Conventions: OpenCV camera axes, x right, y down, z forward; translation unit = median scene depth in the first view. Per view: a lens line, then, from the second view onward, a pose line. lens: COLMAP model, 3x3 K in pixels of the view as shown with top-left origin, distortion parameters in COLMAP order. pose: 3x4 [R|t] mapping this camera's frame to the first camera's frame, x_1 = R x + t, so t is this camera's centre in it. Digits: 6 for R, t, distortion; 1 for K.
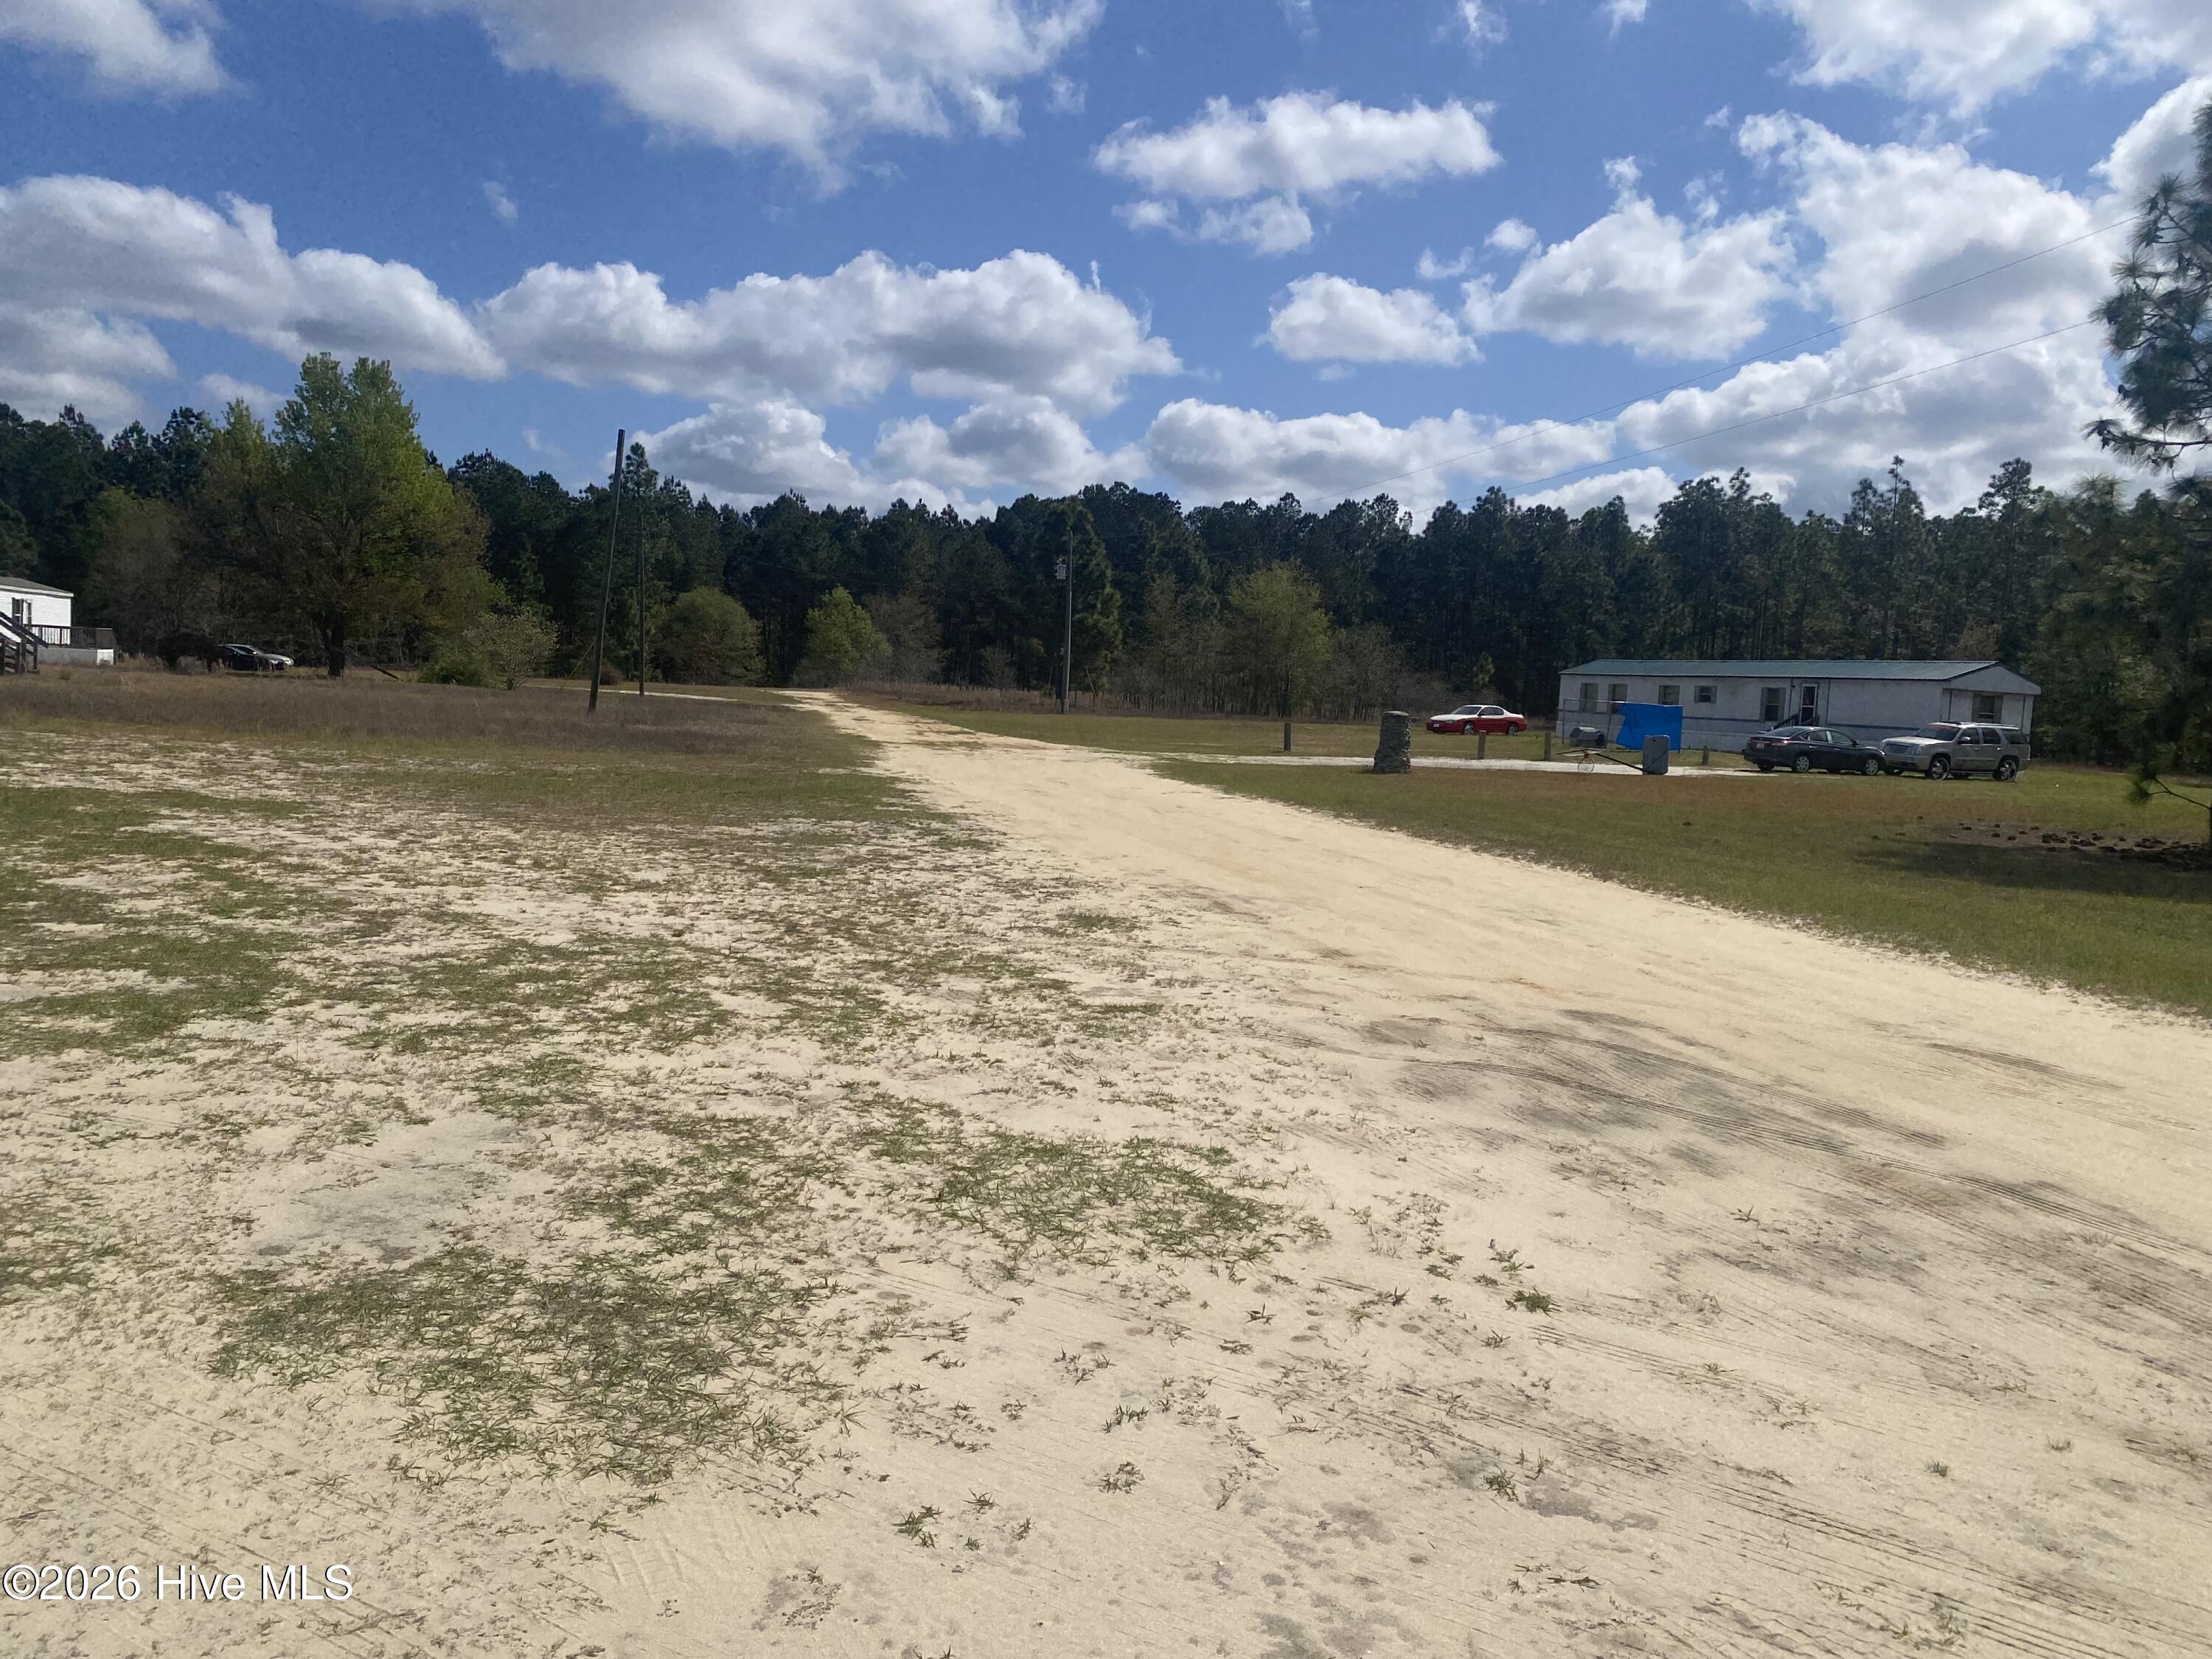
lens RADIAL K [[1674.2, 0, 1174.6], [0, 1674.2, 837.0], [0, 0, 1]] dist [0.097317, -0.142498]
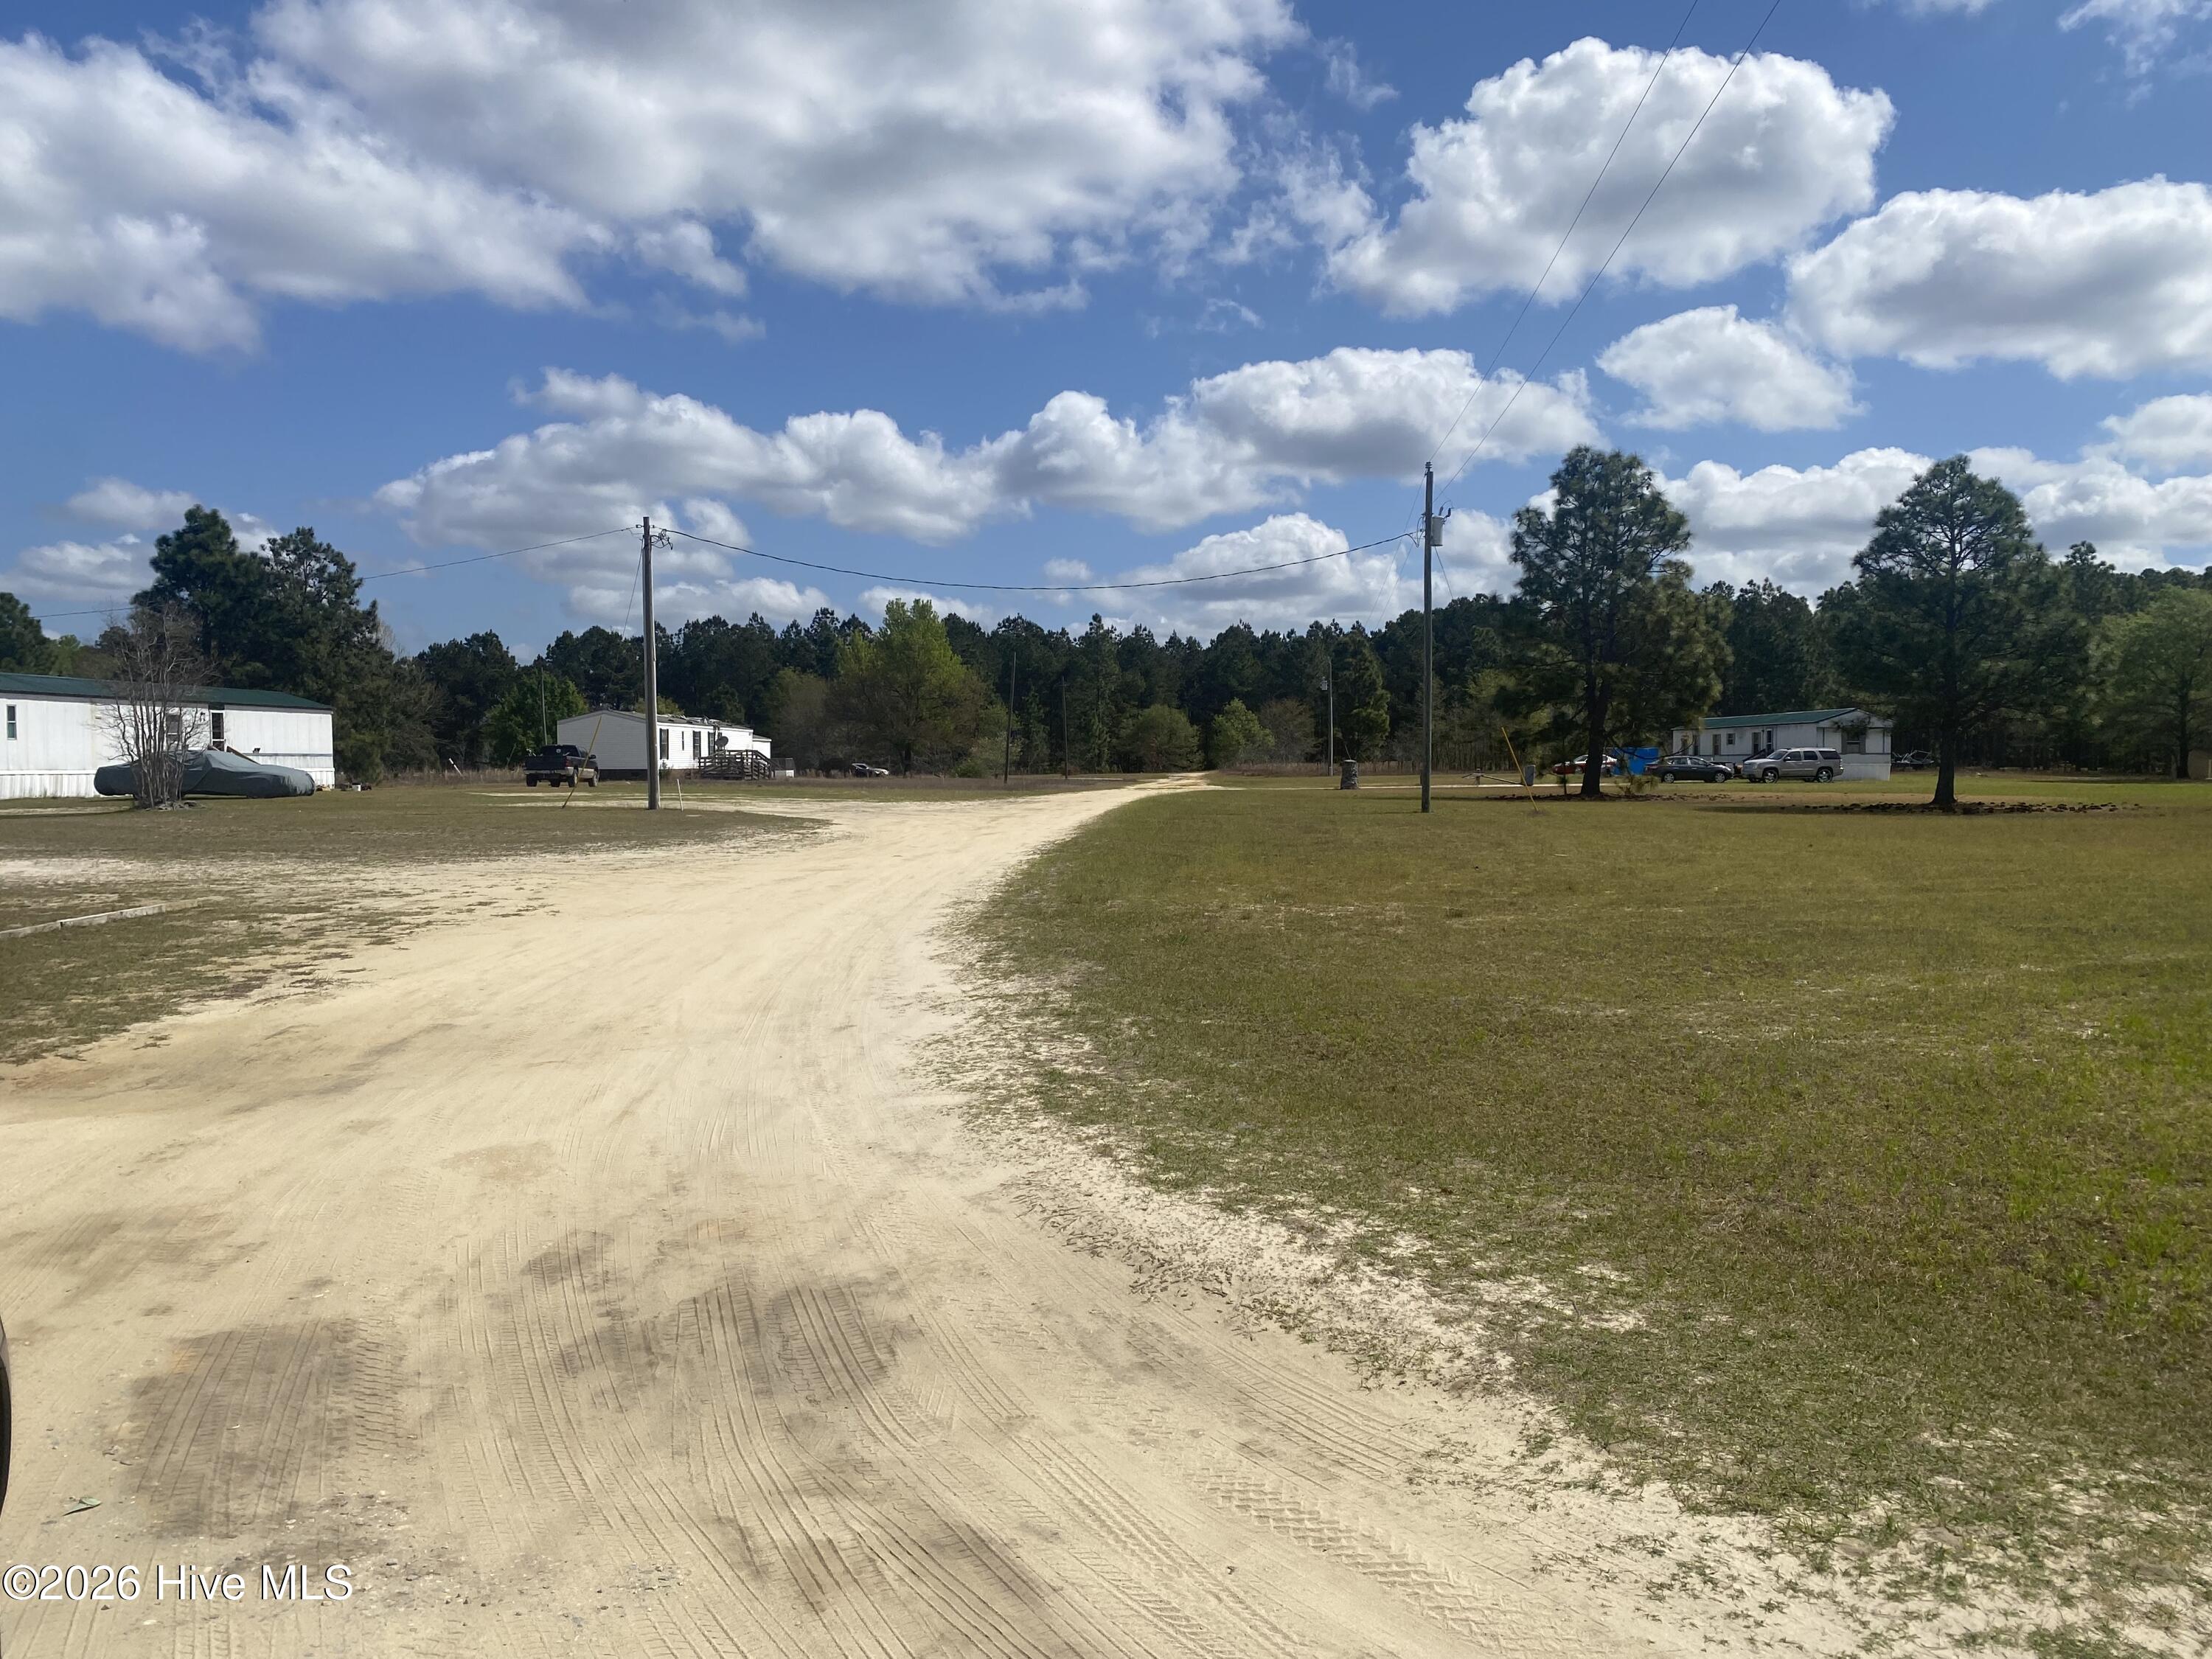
lens RADIAL K [[1674.2, 0, 1174.6], [0, 1674.2, 837.0], [0, 0, 1]] dist [0.097317, -0.142498]
pose [[0.948294, -0.043415, -0.314410, 0.171545], [0.027607, 0.998129, -0.054558, 0.037886], [0.316190, 0.043057, 0.947718, -0.305491]]
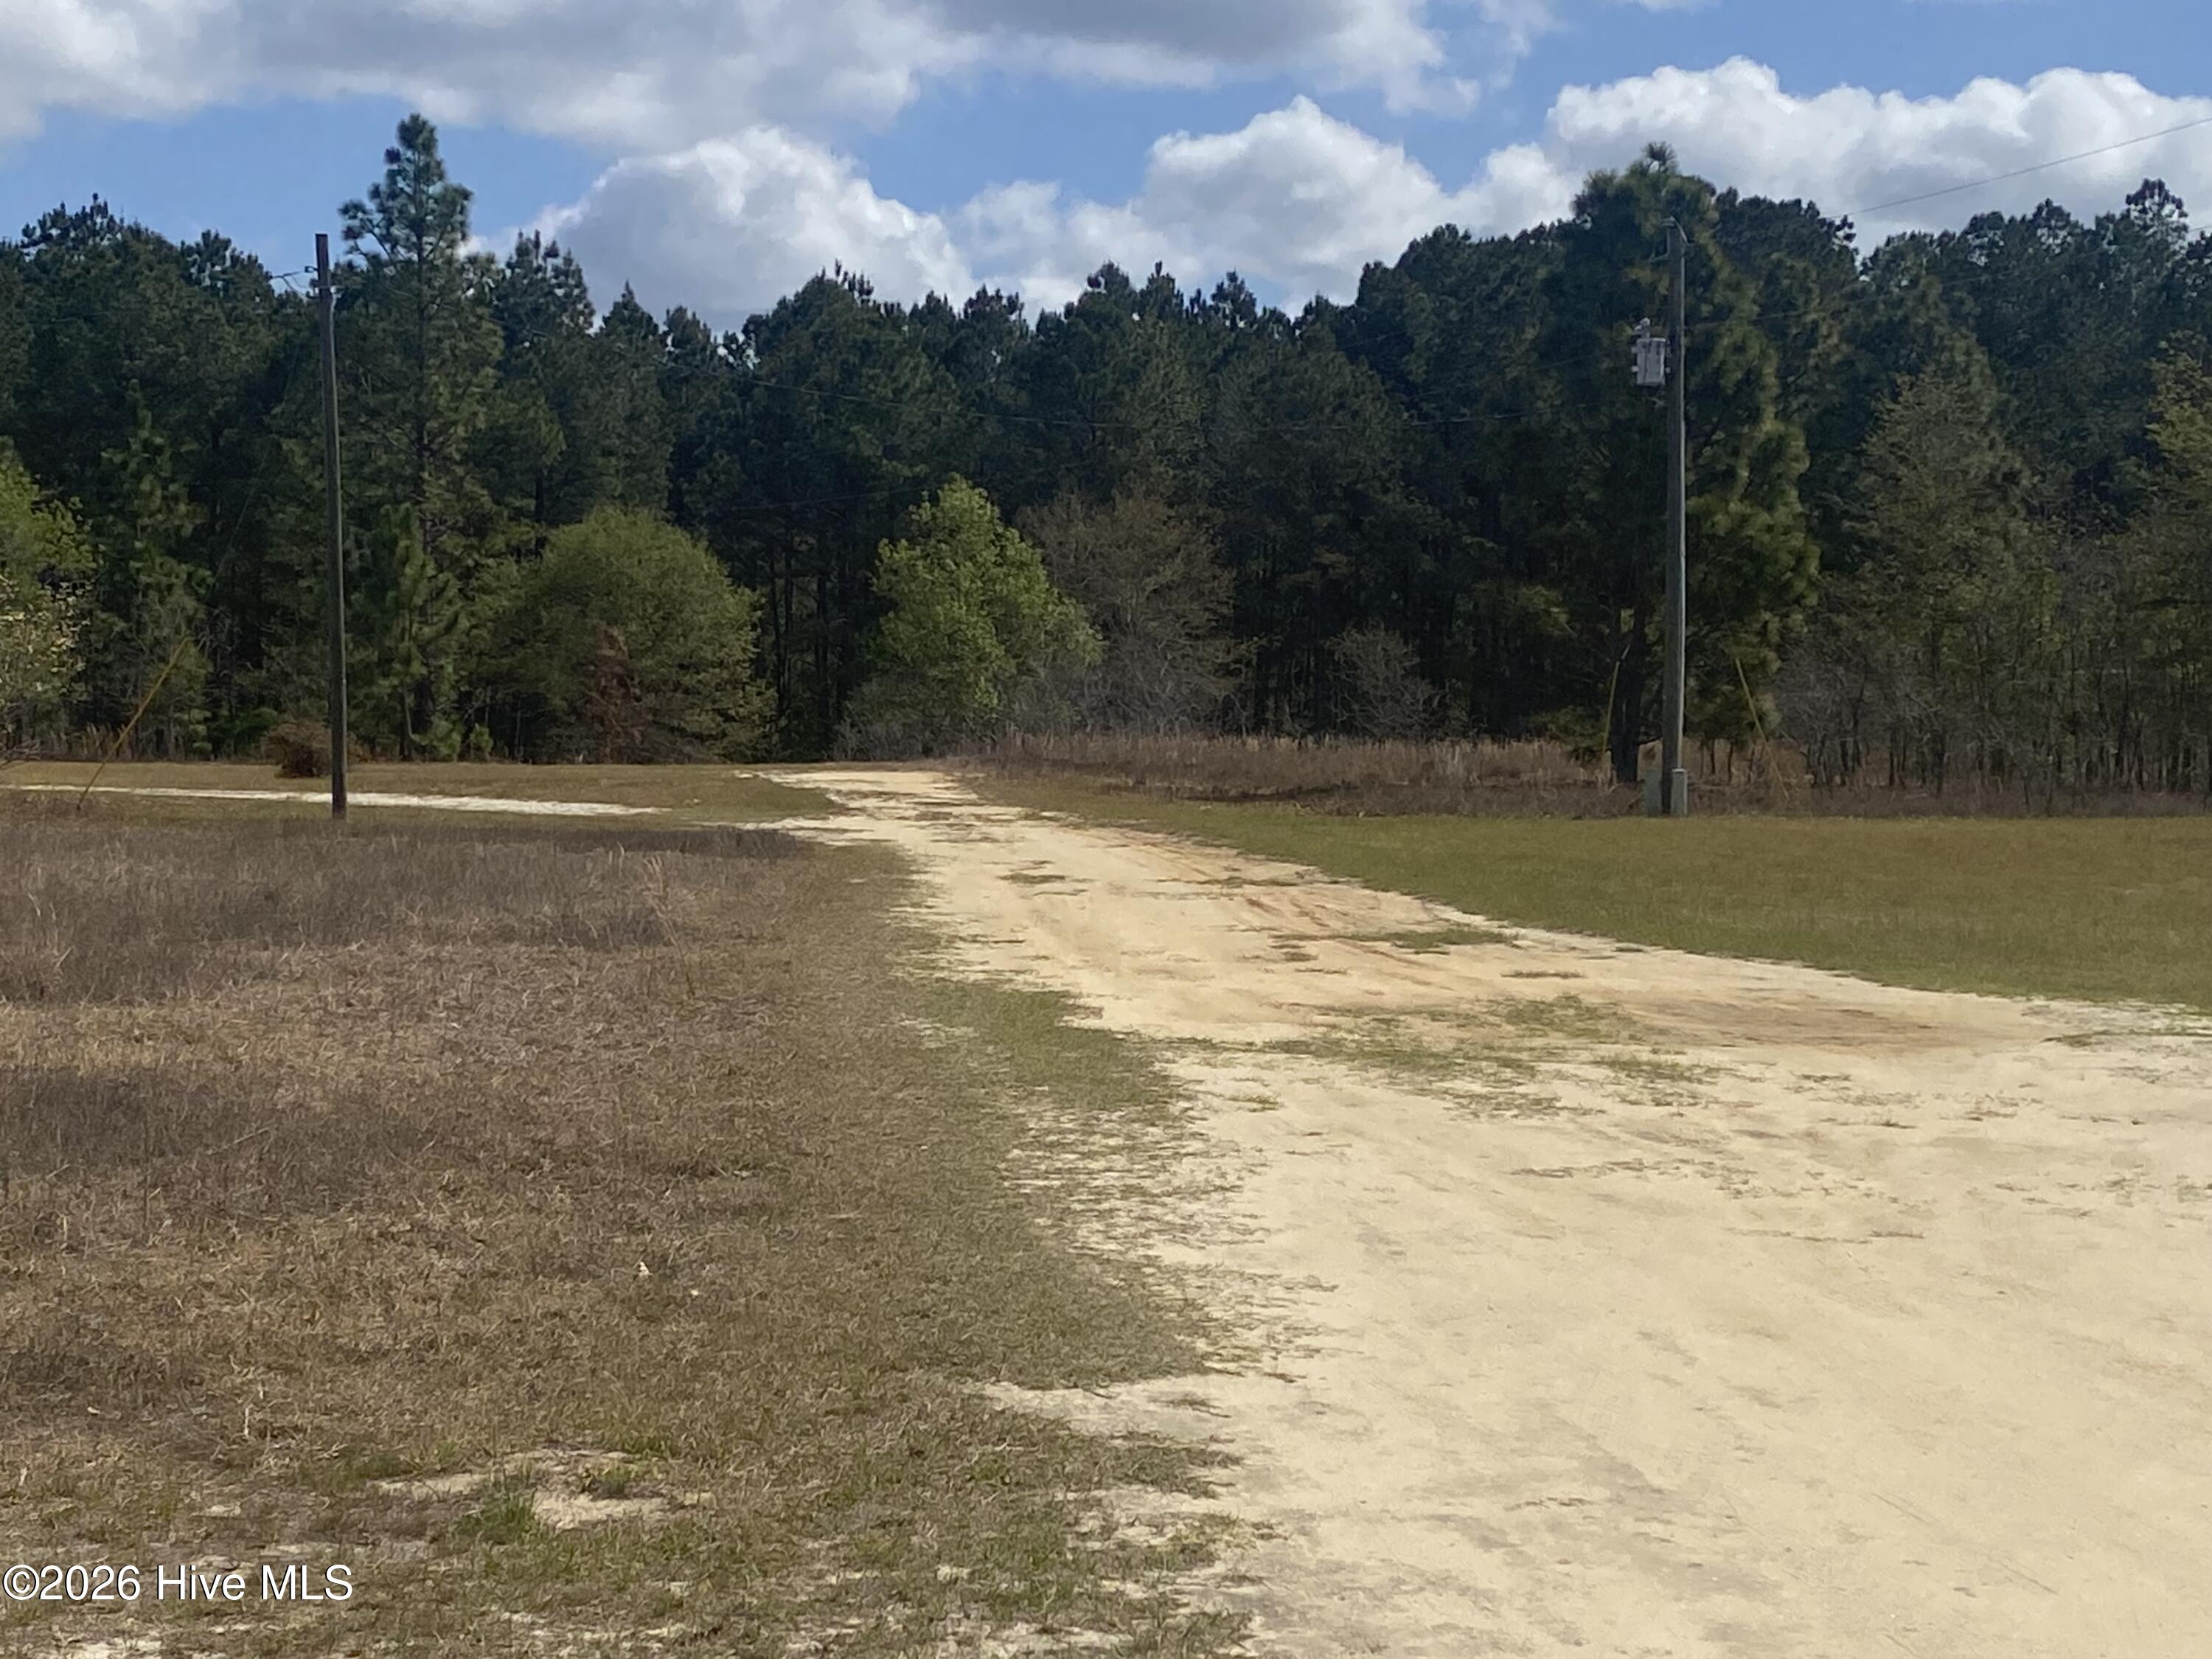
lens RADIAL K [[3875.3, 0, 1106.0], [0, 3875.3, 829.5], [0, 0, 1]] dist [0.123363, 0.139387]
pose [[0.986524, -0.033246, -0.160206, -0.033780], [0.022923, 0.997565, -0.065861, -0.016361], [0.162006, 0.061301, 0.984884, 0.173884]]
